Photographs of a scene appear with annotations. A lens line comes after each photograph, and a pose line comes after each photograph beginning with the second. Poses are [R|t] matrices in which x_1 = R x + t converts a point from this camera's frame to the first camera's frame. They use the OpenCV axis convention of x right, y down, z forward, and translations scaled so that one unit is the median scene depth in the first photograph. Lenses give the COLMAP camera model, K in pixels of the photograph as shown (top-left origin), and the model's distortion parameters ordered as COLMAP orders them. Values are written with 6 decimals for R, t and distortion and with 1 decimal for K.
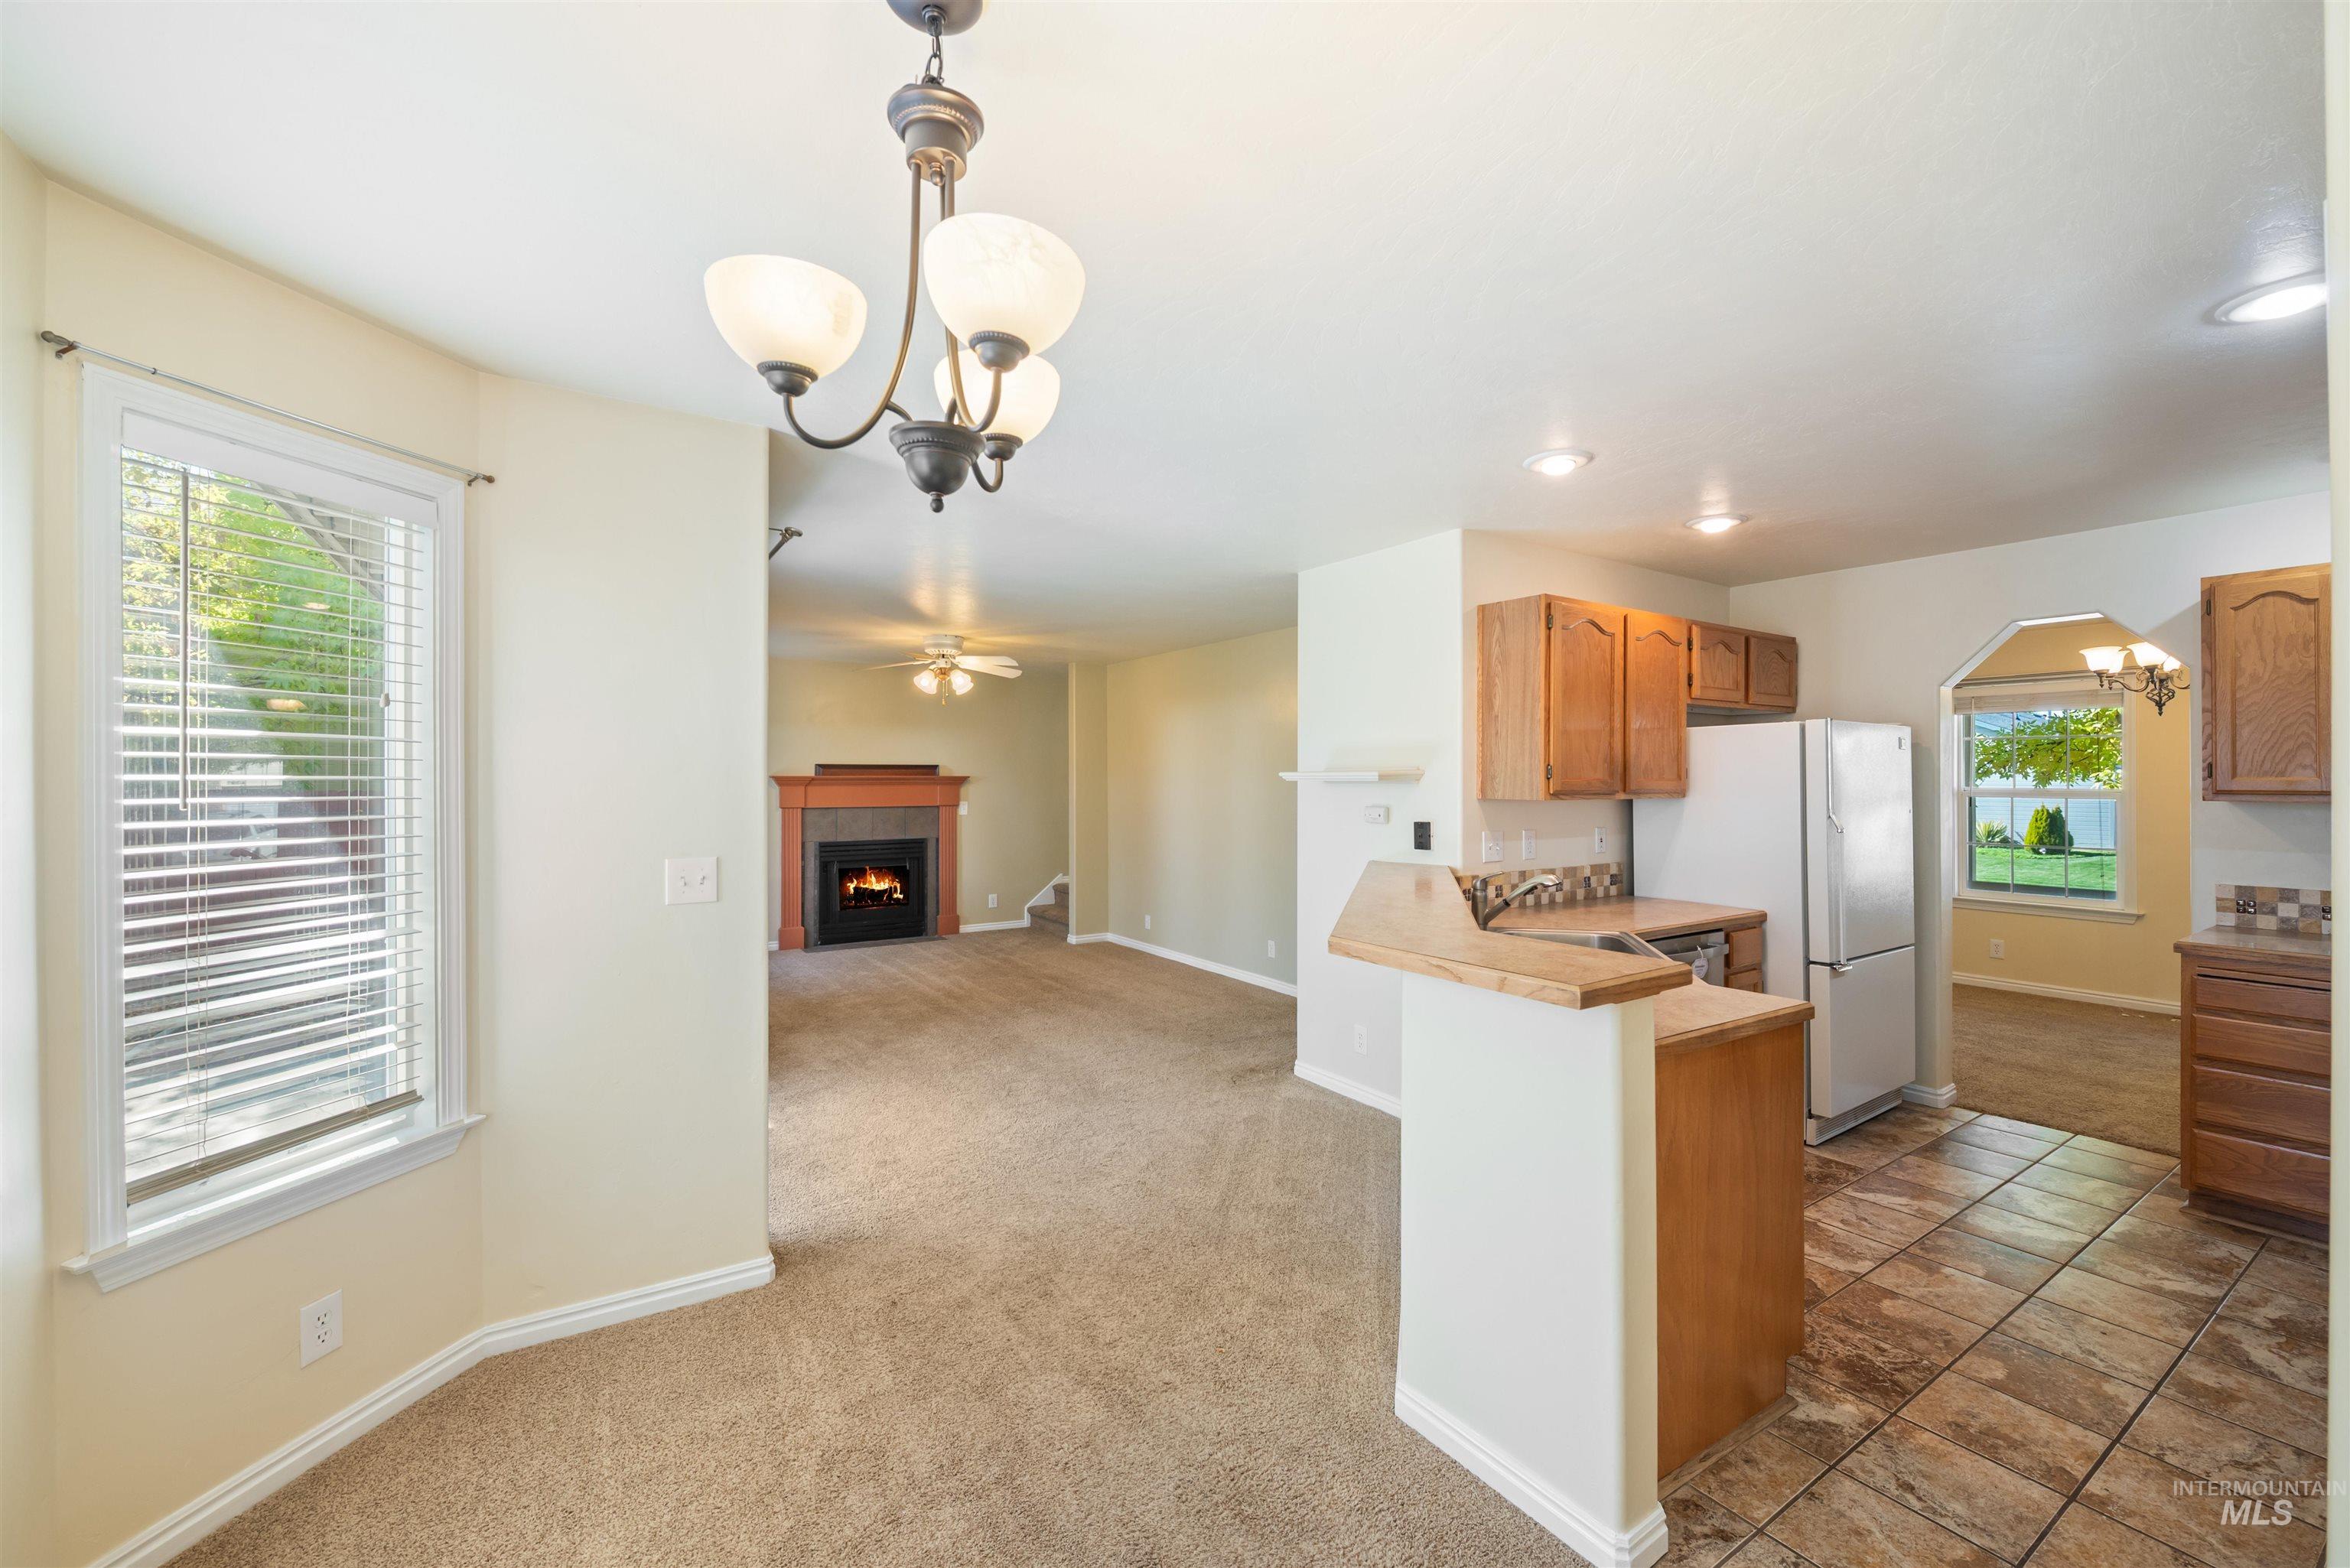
lens RADIAL K [[951.7, 0, 1175.6], [0, 951.7, 774.8], [0, 0, 1]] dist [-0.003531, -0.000889]
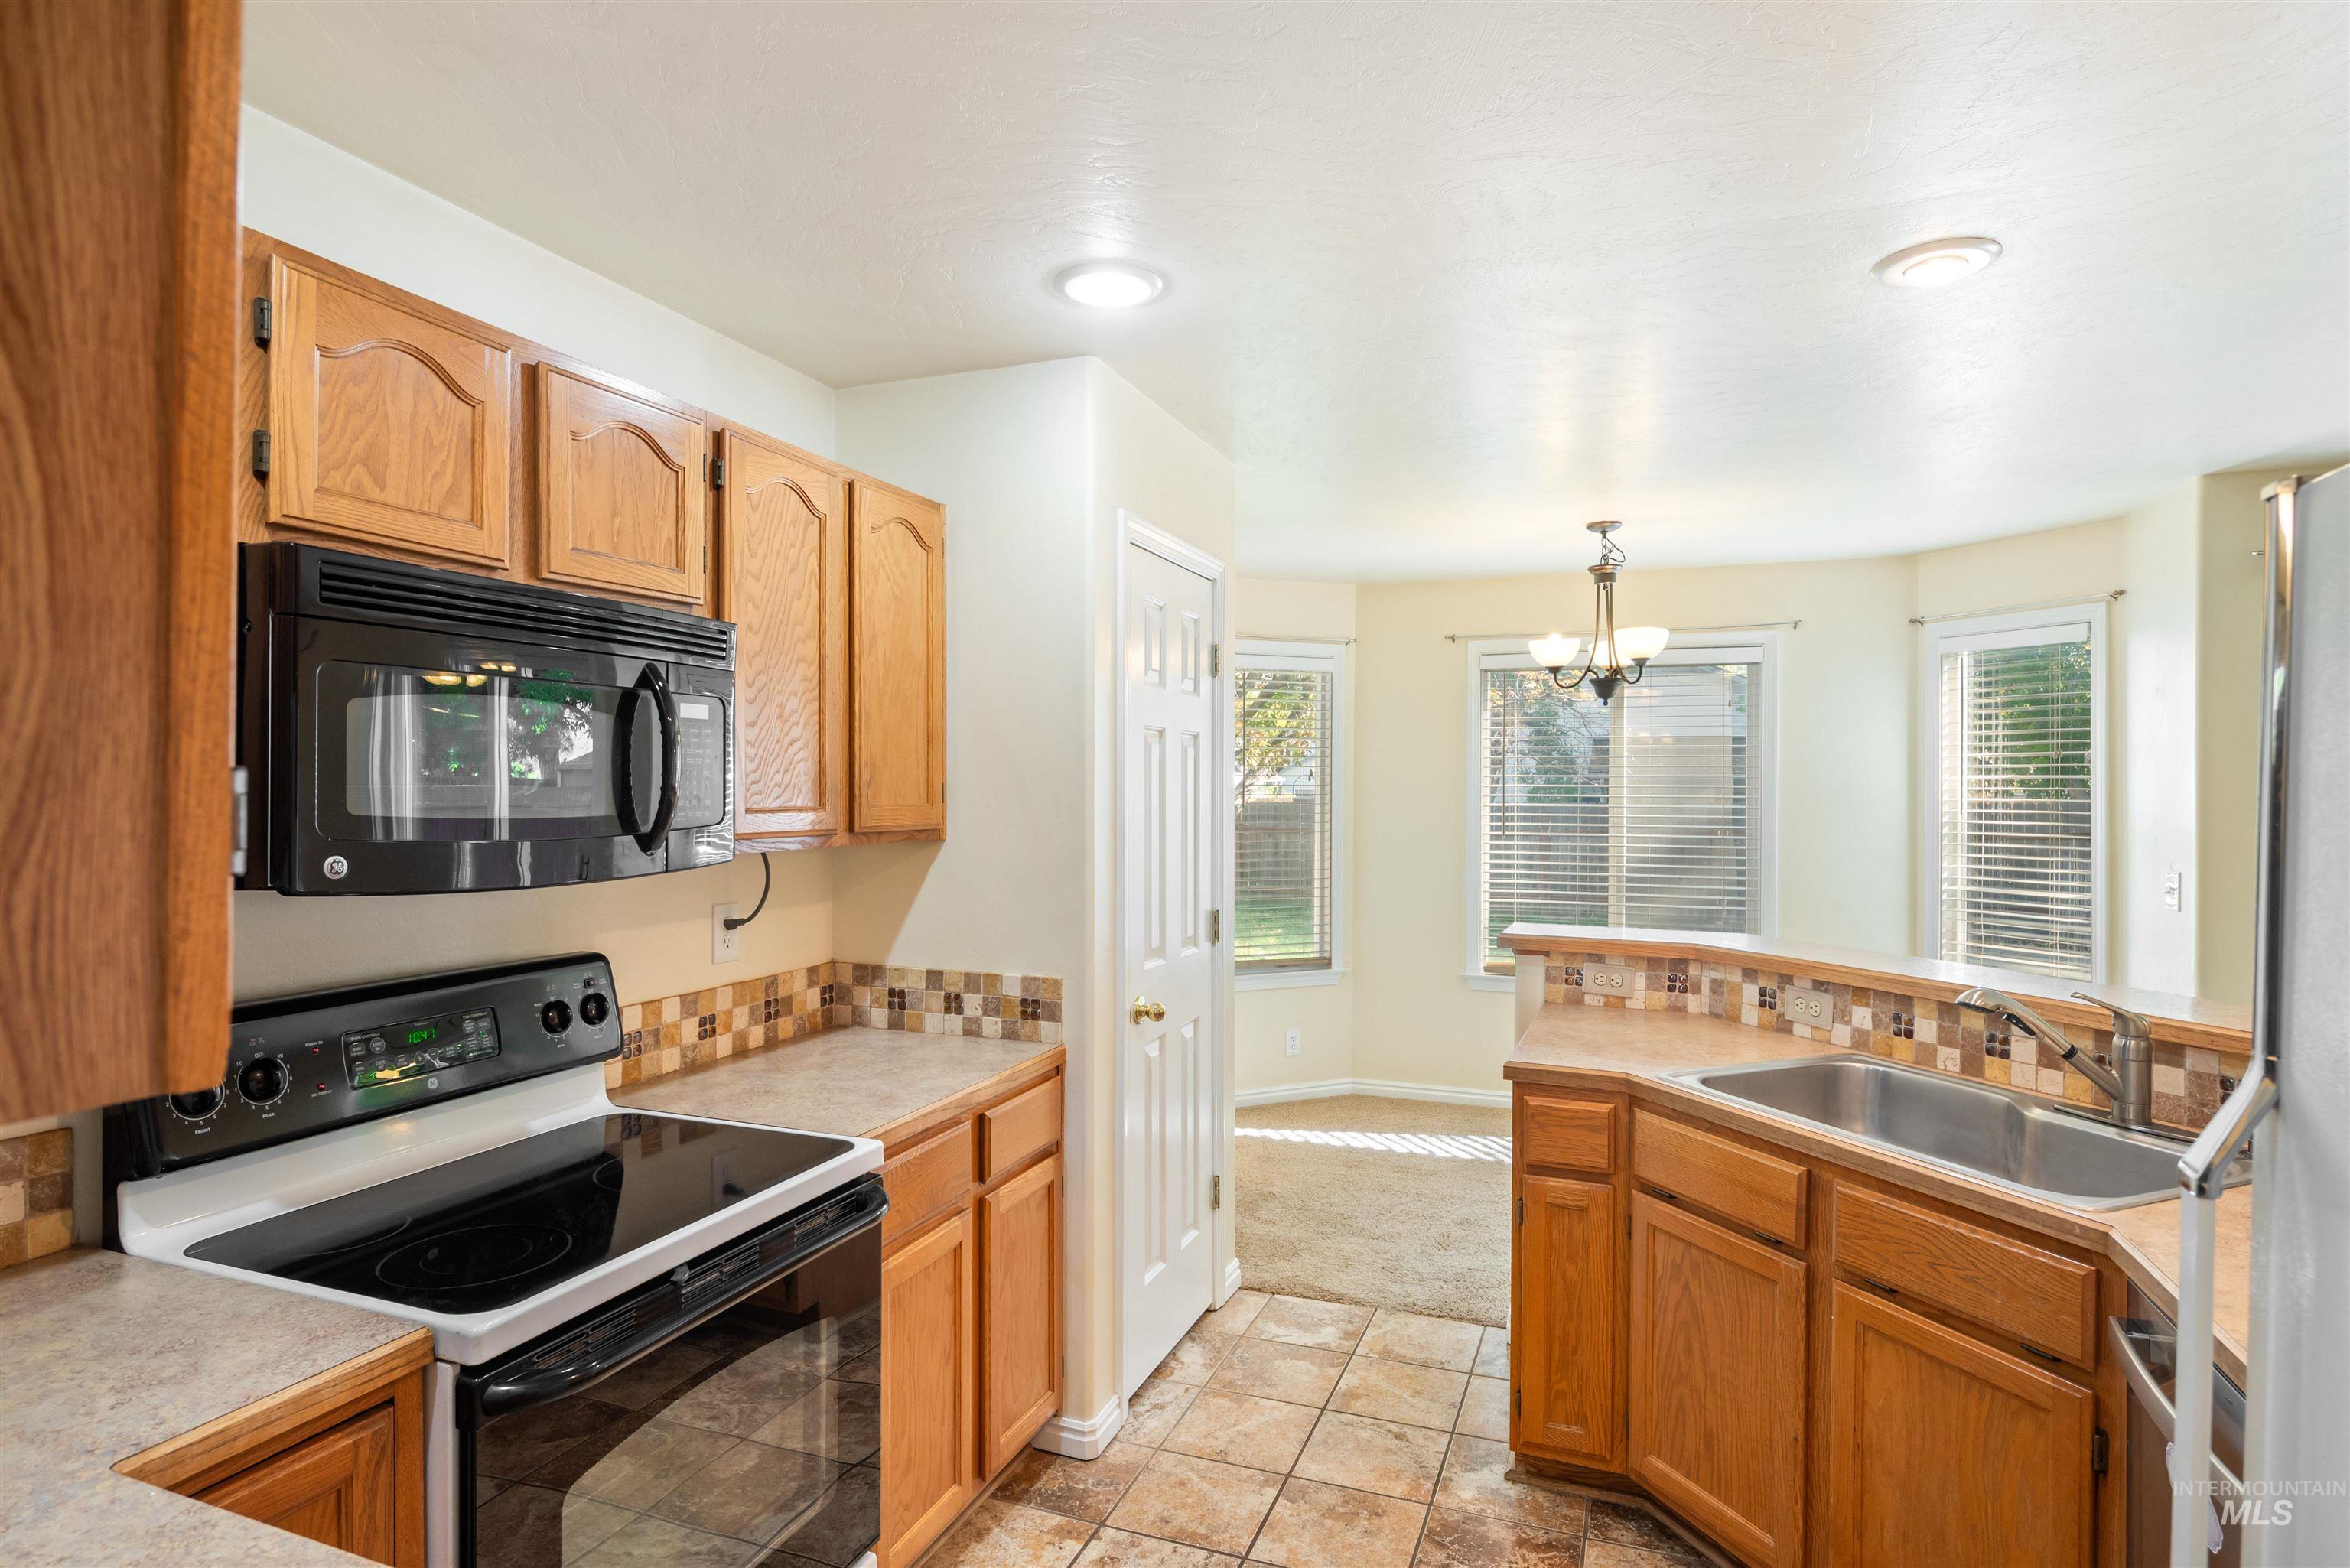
lens RADIAL K [[1230.2, 0, 1198.9], [0, 1230.2, 778.9], [0, 0, 1]] dist [-0.003167, 0.000521]
pose [[-0.801798, -0.005928, -0.597565, 0.942524], [-0.001519, 0.999968, -0.007882, -0.008593], [0.597593, -0.005412, -0.801782, 1.040515]]
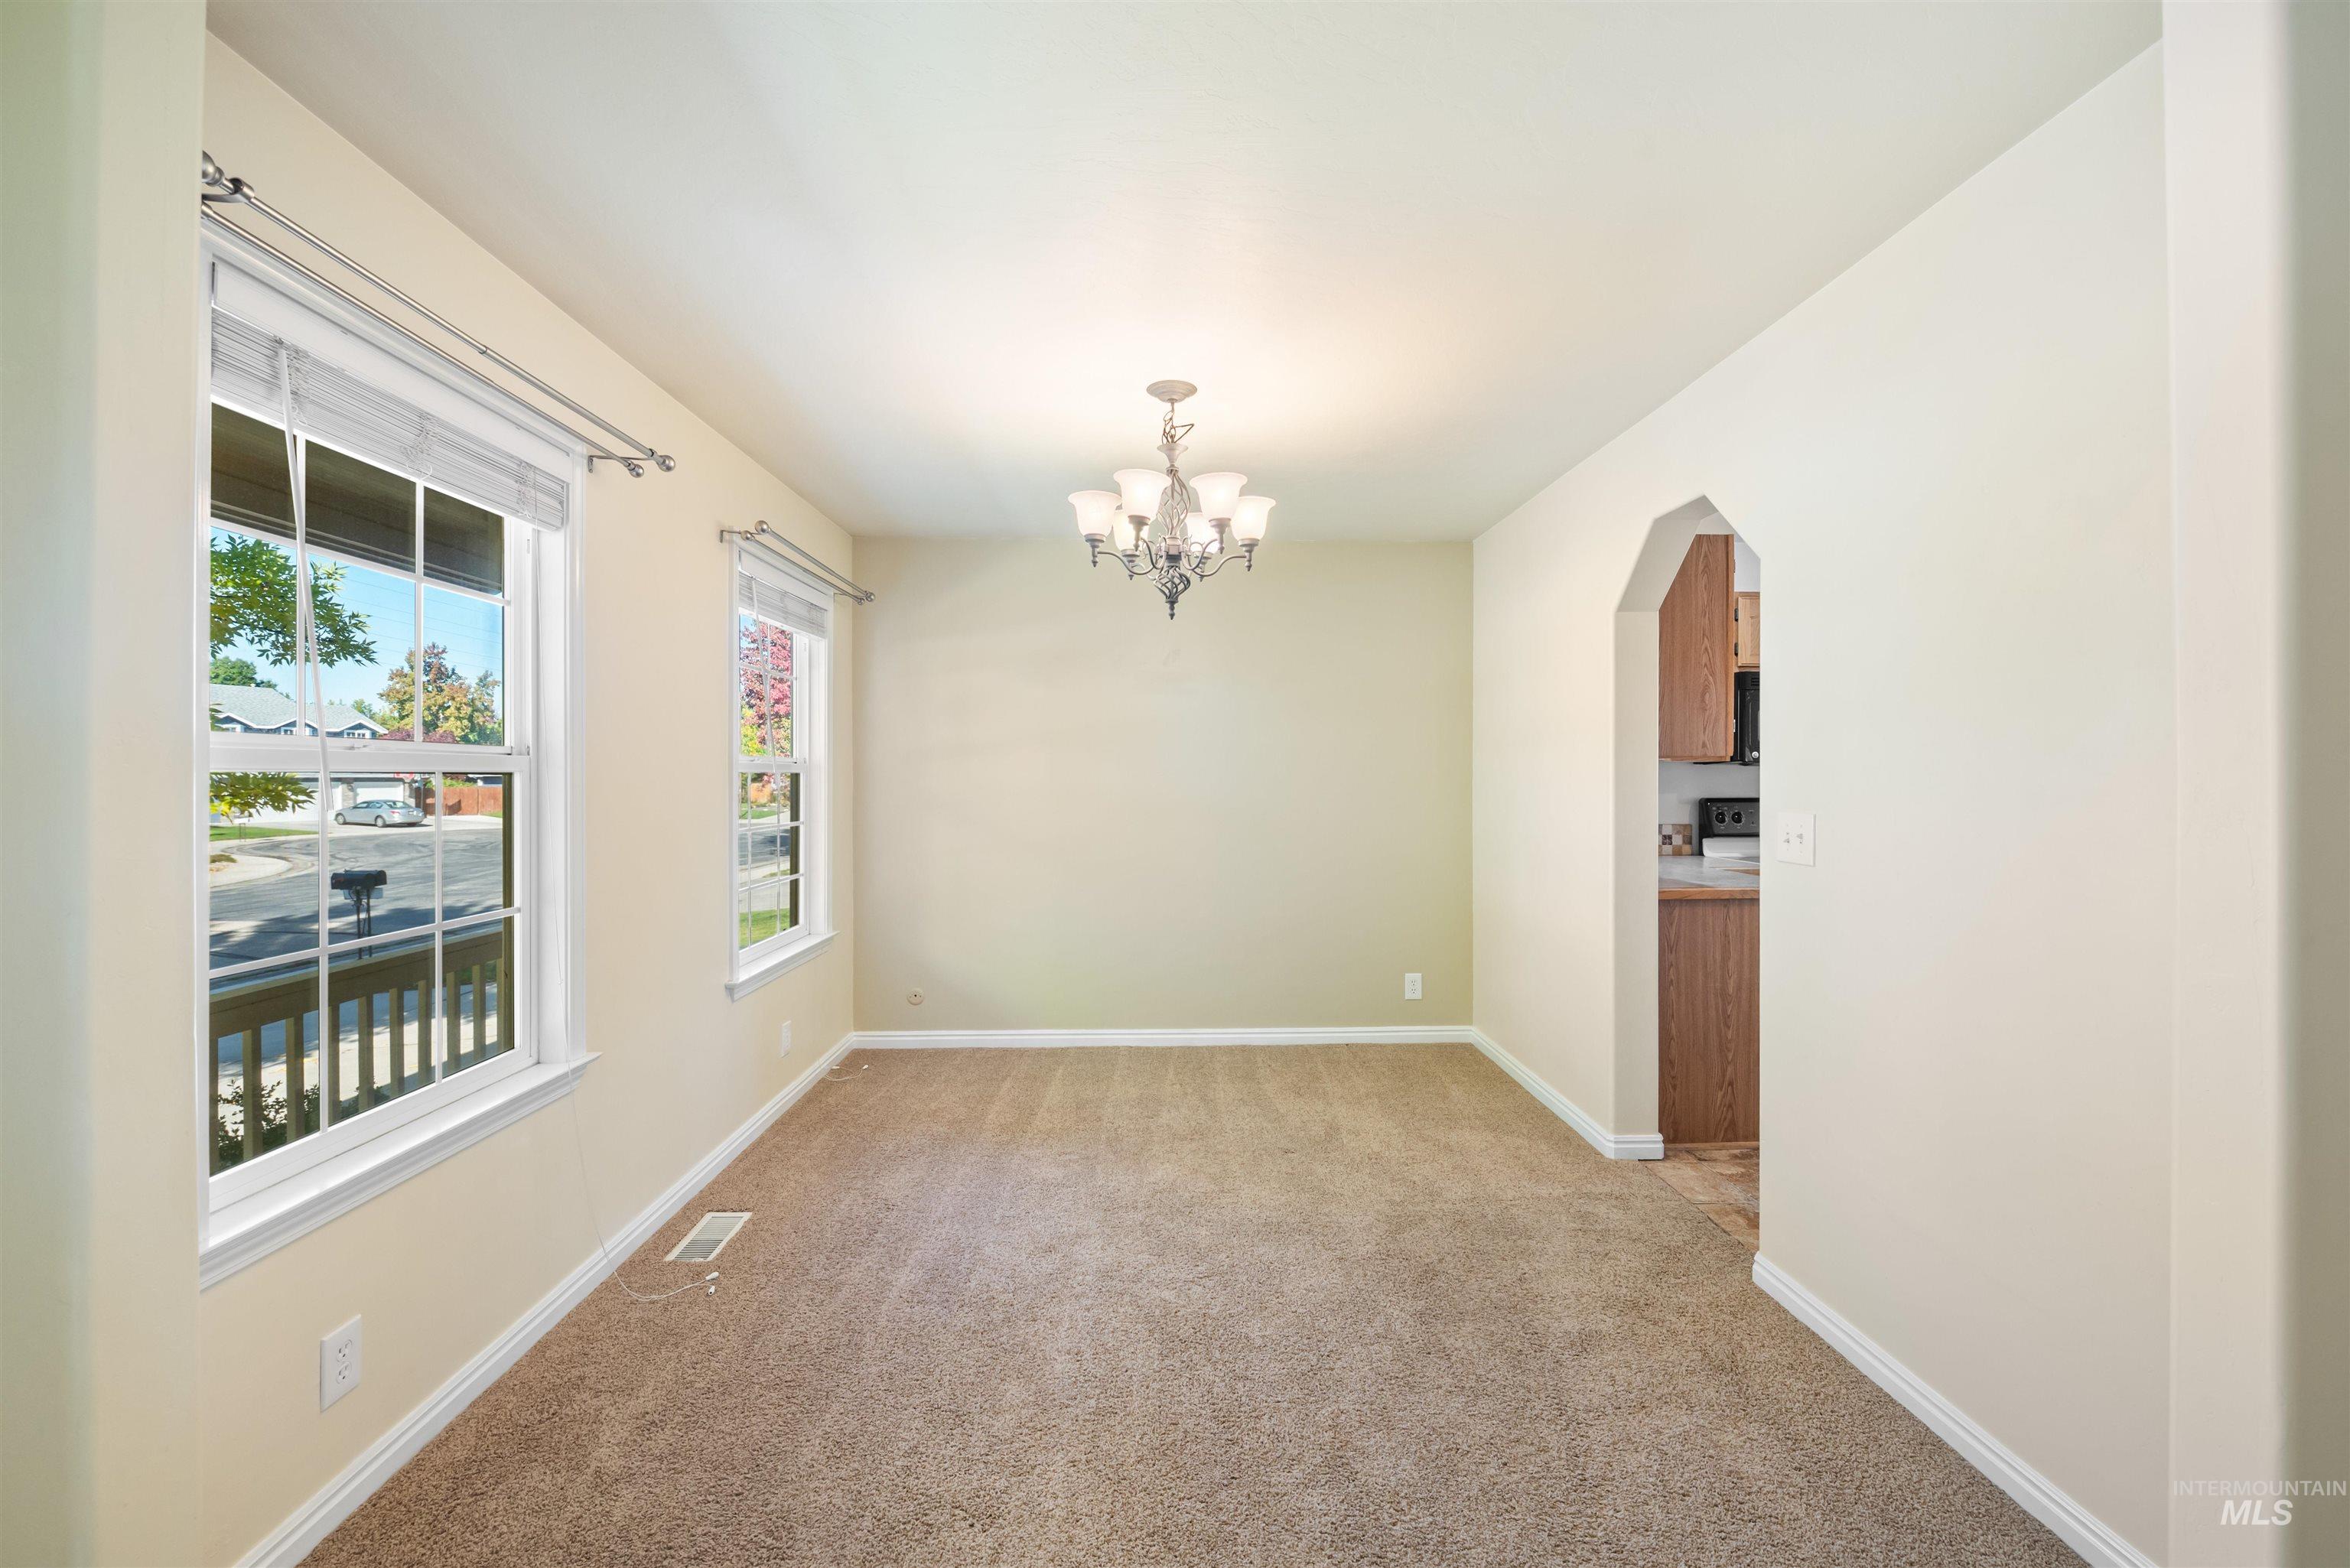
lens RADIAL K [[951.7, 0, 1164.3], [0, 951.7, 774.4], [0, 0, 1]] dist [-0.003531, -0.000889]
pose [[-0.850609, -0.000670, 0.525798, 0.932951], [-0.000303, 1.000000, 0.000783, 0.042113], [-0.525798, 0.000507, -0.850609, 1.889899]]
